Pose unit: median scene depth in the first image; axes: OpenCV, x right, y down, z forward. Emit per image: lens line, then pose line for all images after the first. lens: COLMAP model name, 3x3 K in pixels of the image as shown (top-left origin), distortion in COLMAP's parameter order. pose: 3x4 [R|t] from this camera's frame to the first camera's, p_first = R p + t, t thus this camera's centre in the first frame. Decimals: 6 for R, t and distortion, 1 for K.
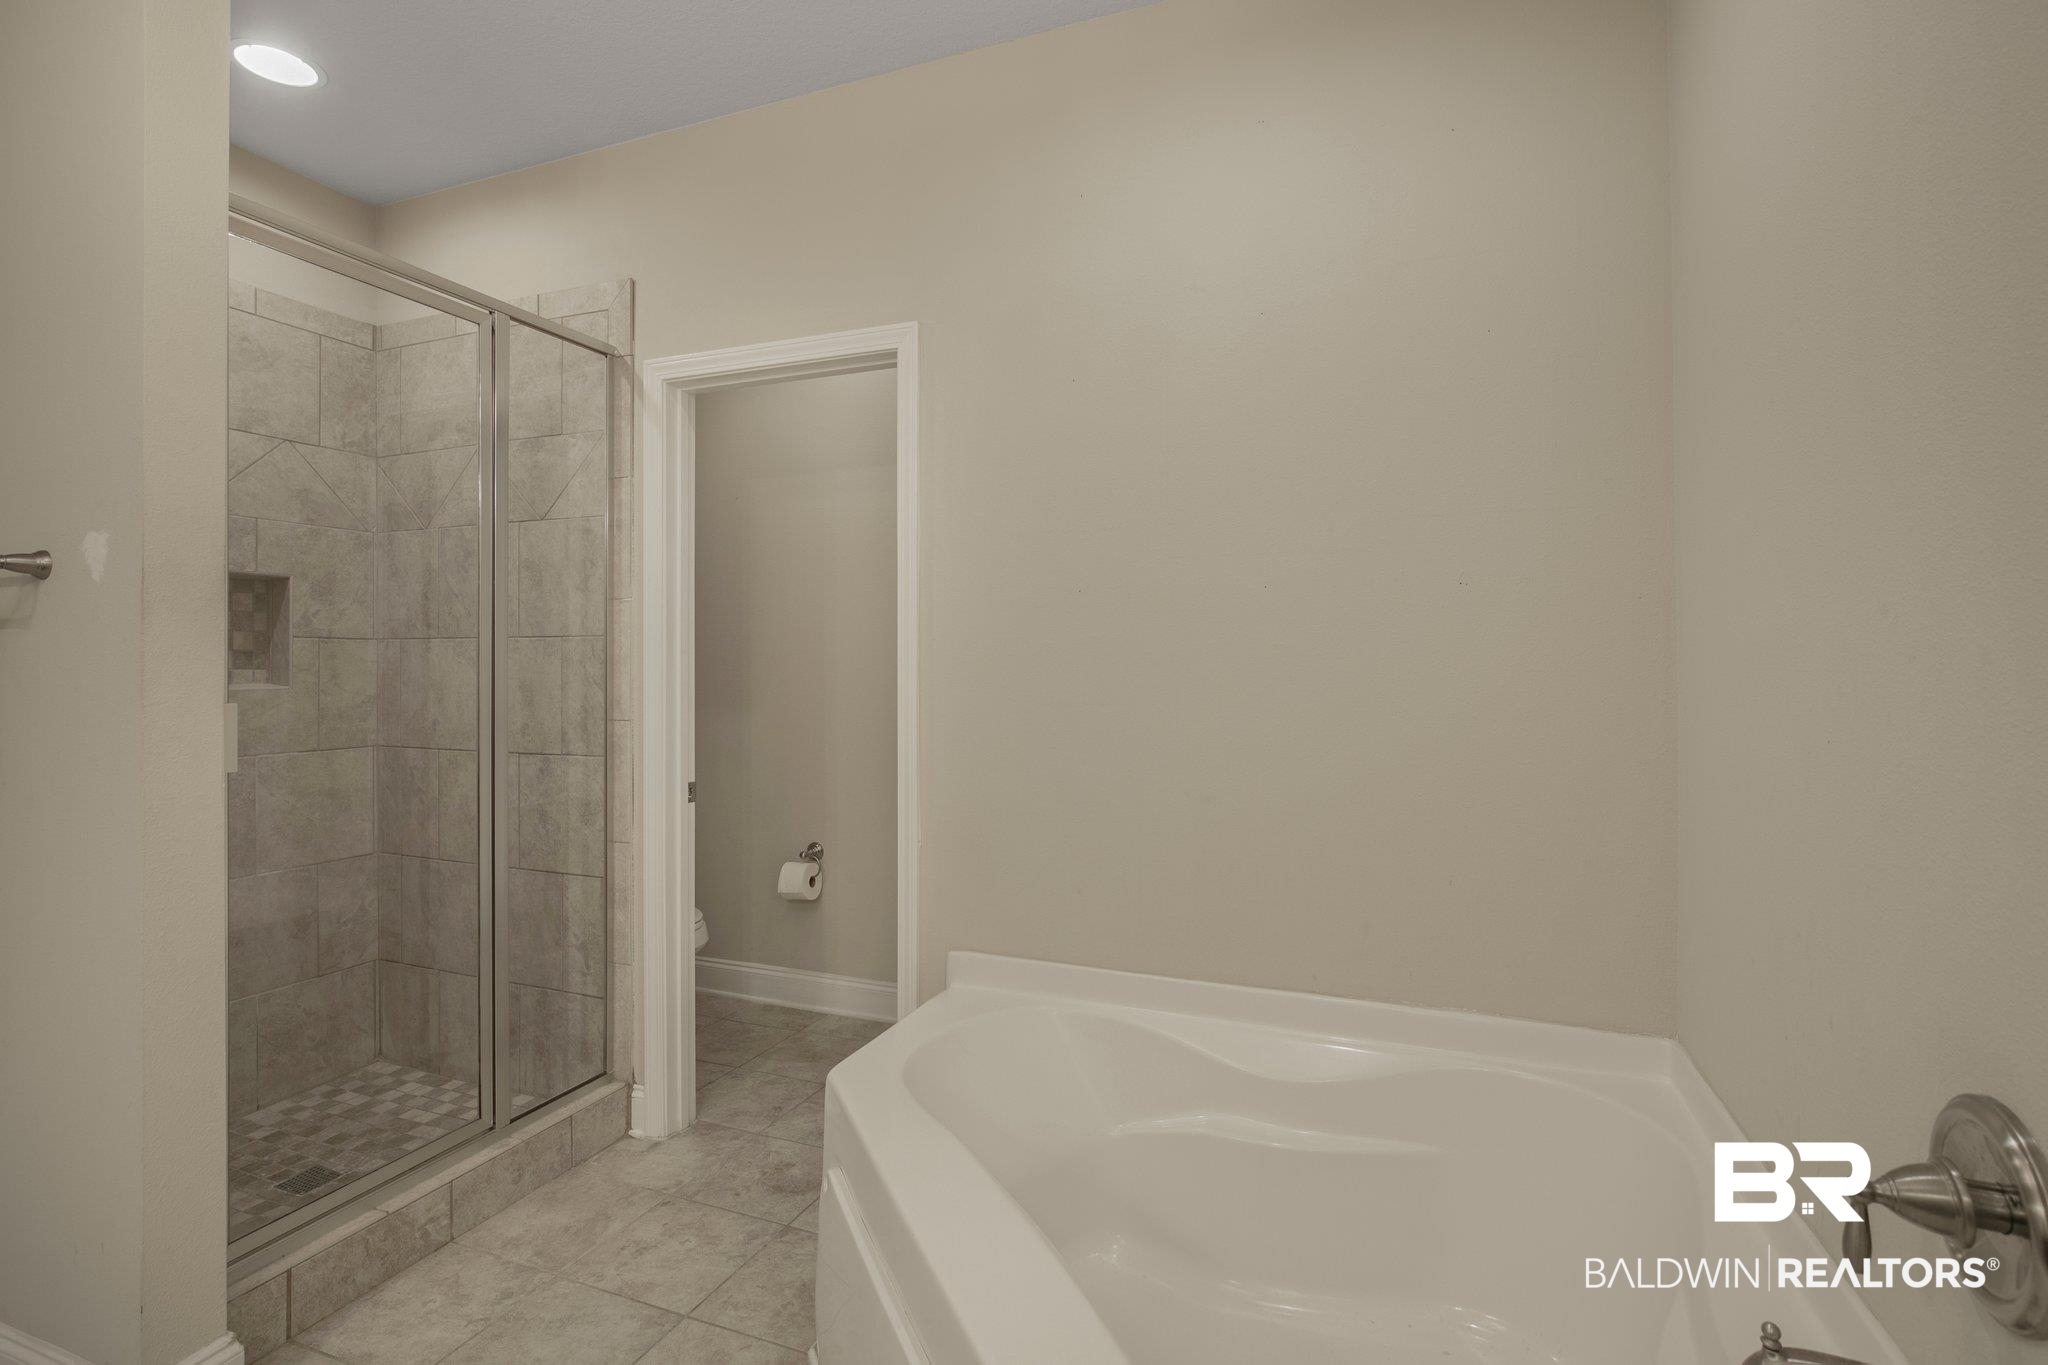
lens RADIAL K [[959.8, 0, 1024.0], [0, 959.8, 658.9], [0, 0, 1]] dist [-0.012767, 0.001080]
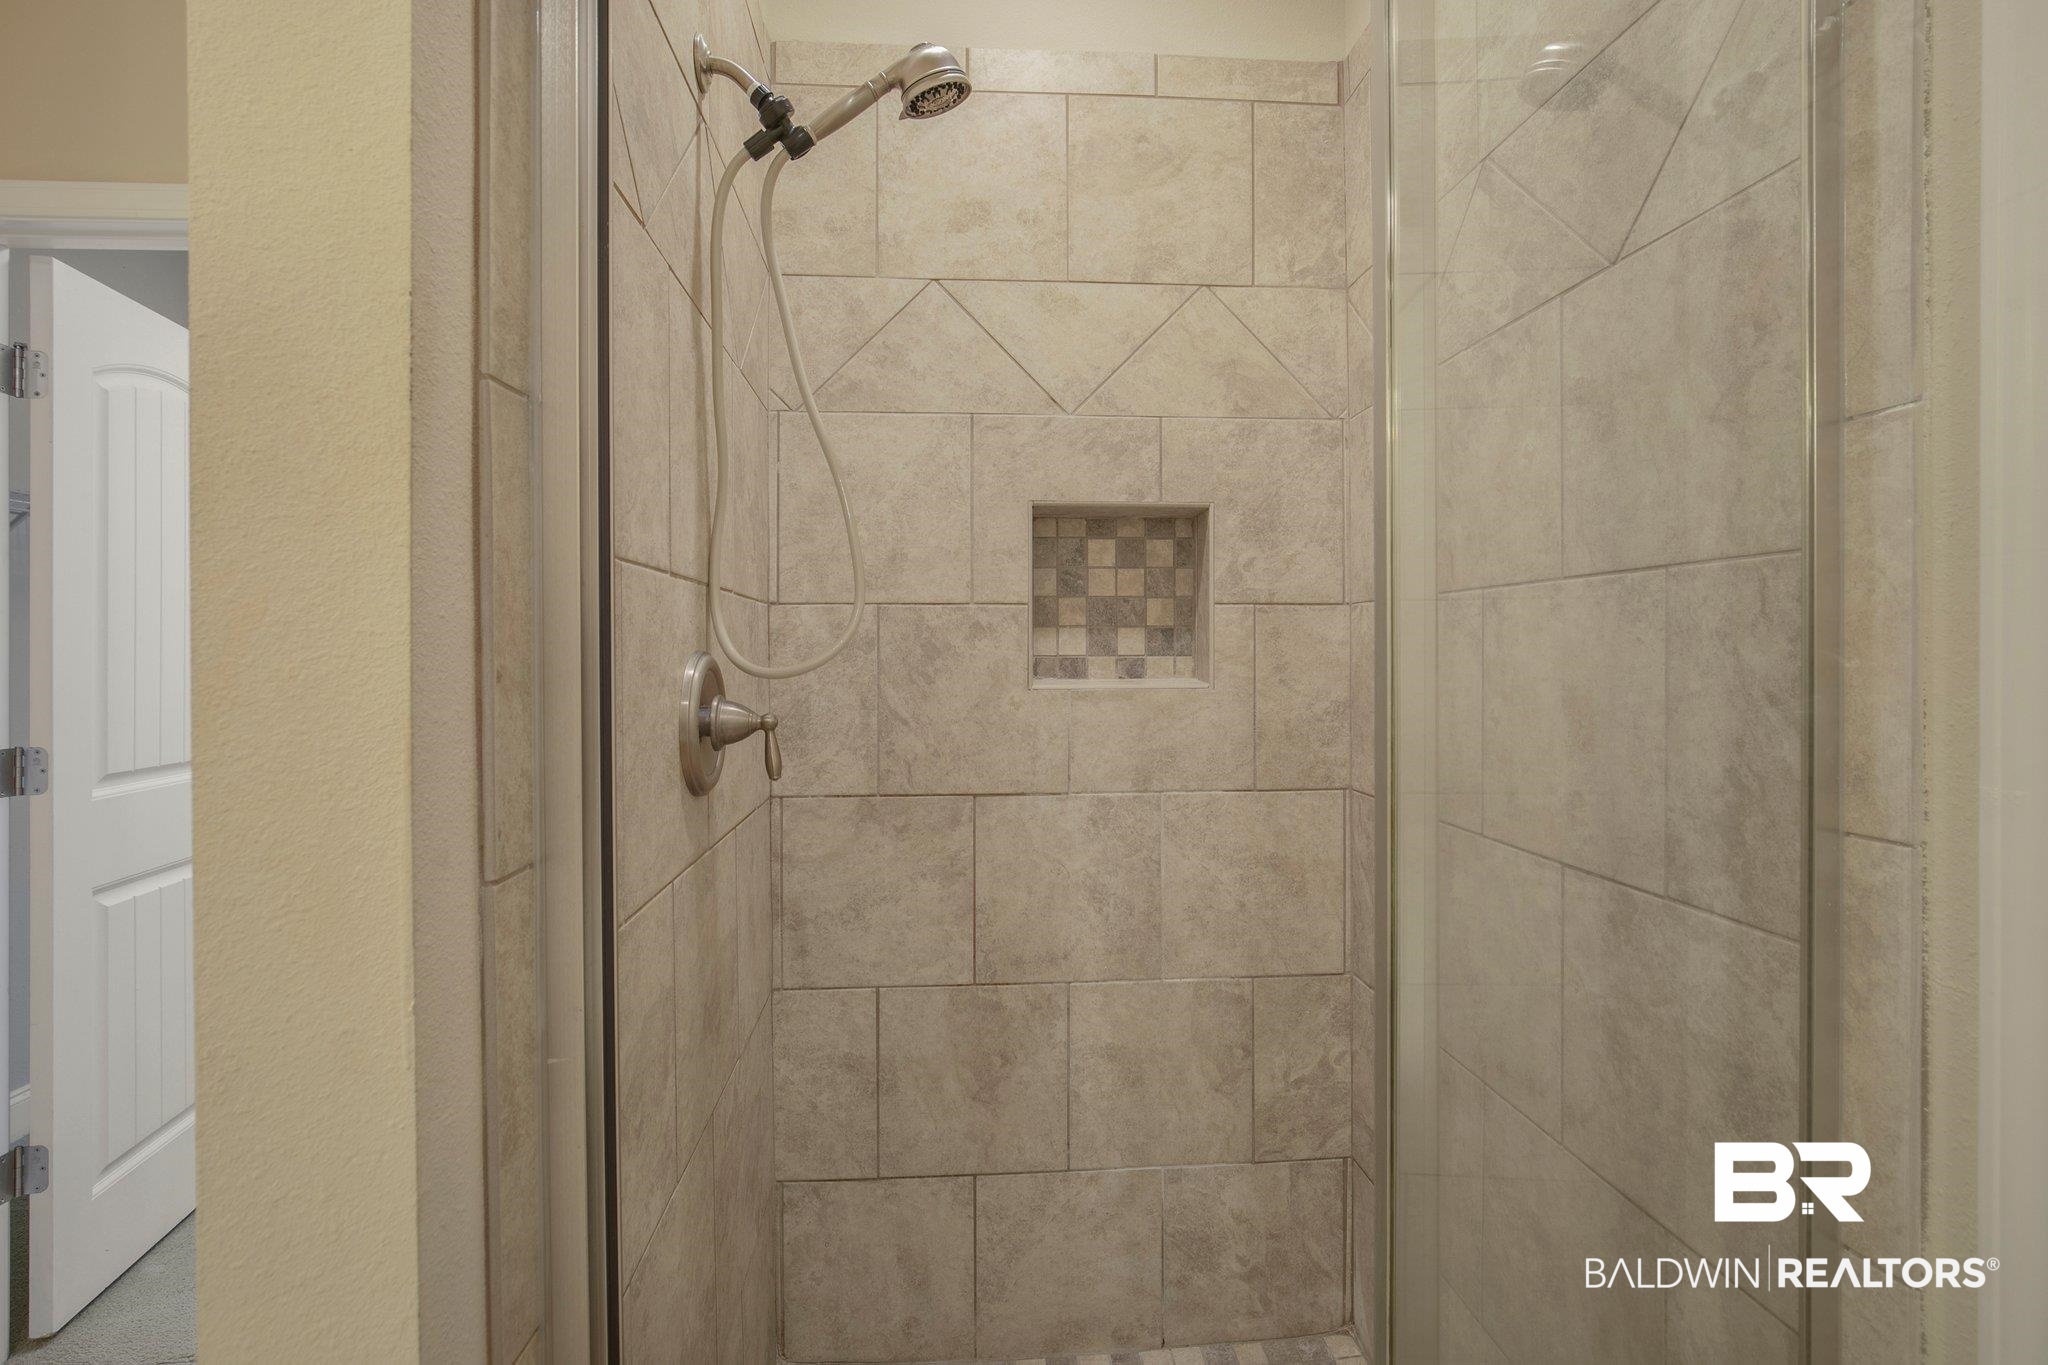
lens RADIAL K [[959.8, 0, 1024.0], [0, 959.8, 658.9], [0, 0, 1]] dist [-0.012767, 0.001080]
pose [[0.436049, 0.004600, -0.899911, -0.262877], [0.007435, 0.999934, 0.008714, 0.006403], [0.899892, -0.010490, 0.435987, 0.618144]]
